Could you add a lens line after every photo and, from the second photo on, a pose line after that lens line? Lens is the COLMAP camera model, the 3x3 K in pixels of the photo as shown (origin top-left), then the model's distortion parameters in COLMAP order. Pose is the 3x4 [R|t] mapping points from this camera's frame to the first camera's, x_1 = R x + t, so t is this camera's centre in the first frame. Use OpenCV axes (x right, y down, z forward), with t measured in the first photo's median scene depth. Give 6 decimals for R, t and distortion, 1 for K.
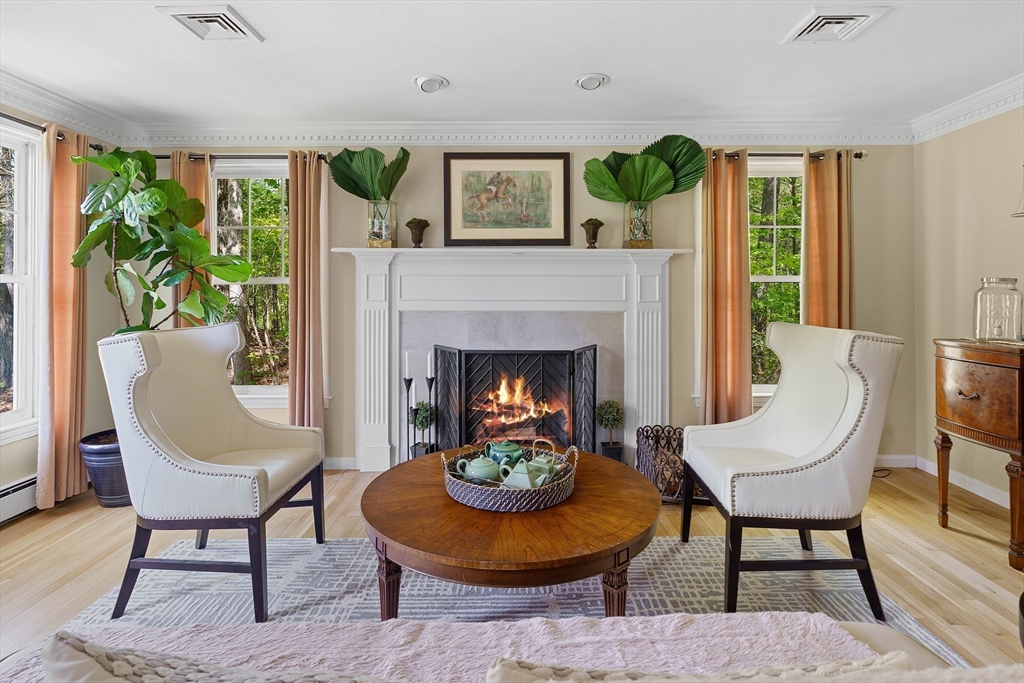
lens RADIAL K [[526.5, 0, 515.3], [0, 526.5, 281.4], [0, 0, 1]] dist [-0.006715, -0.000523]
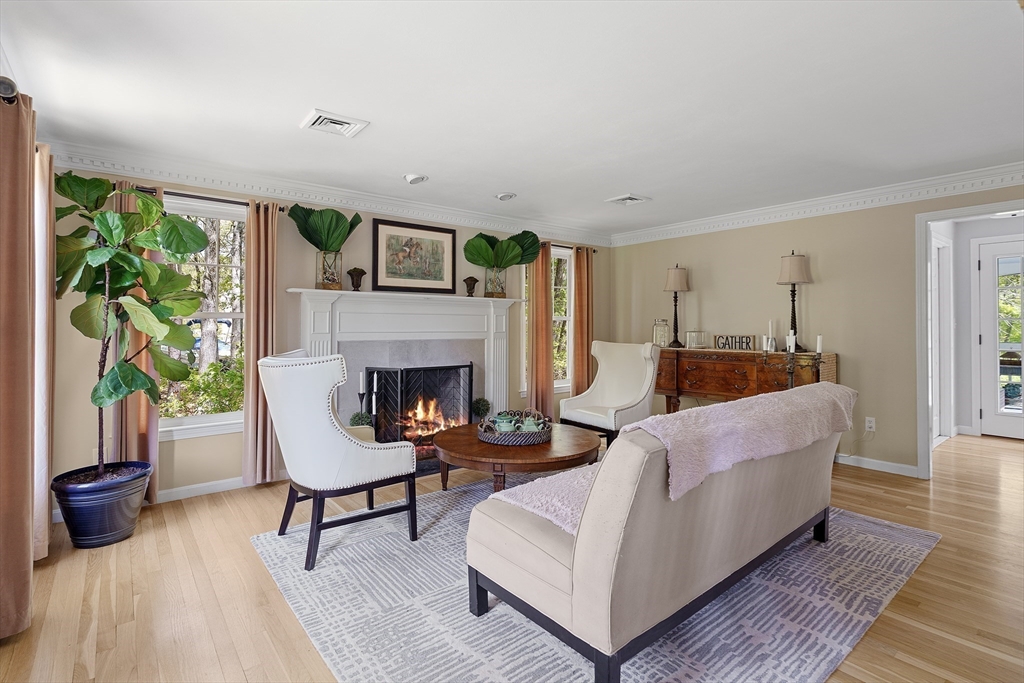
lens RADIAL K [[489.3, 0, 508.6], [0, 489.3, 323.3], [0, 0, 1]] dist [-0.002988, -0.000726]
pose [[0.784956, 0.003757, 0.619541, -0.620354], [-0.009841, 0.999931, 0.006404, 0.002581], [-0.619474, -0.011123, 0.784938, -0.150626]]
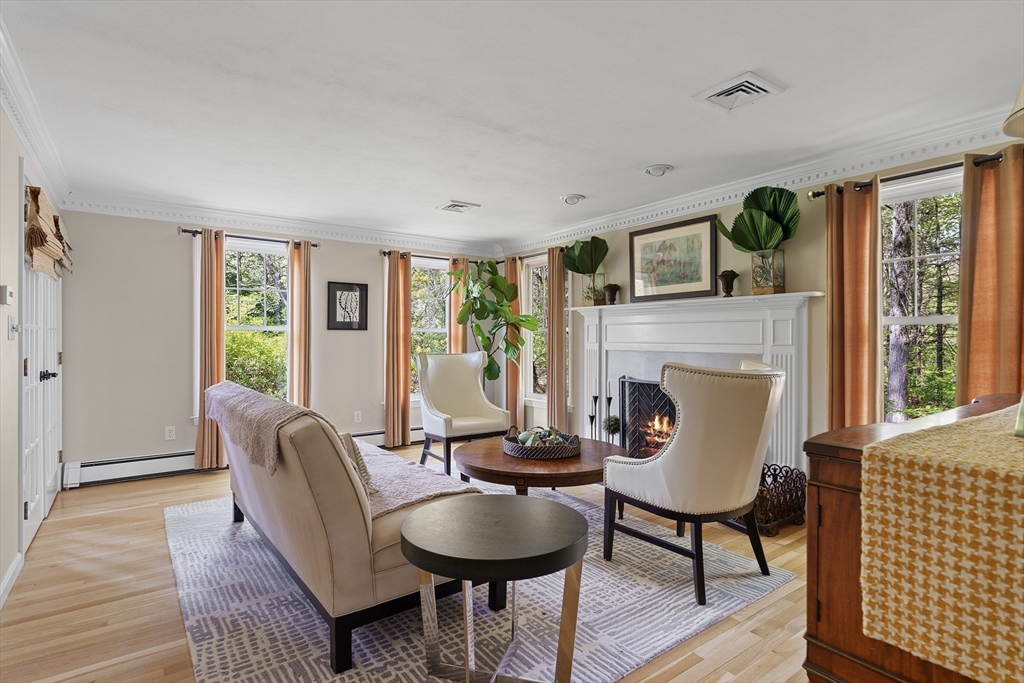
lens RADIAL K [[514.4, 0, 515.1], [0, 514.4, 340.5], [0, 0, 1]] dist [-0.006439, 0.000130]
pose [[0.594585, 0.003444, -0.804025, 0.748077], [0.008808, 0.999903, 0.010798, 0.013656], [0.803984, -0.013502, 0.594497, -0.016262]]
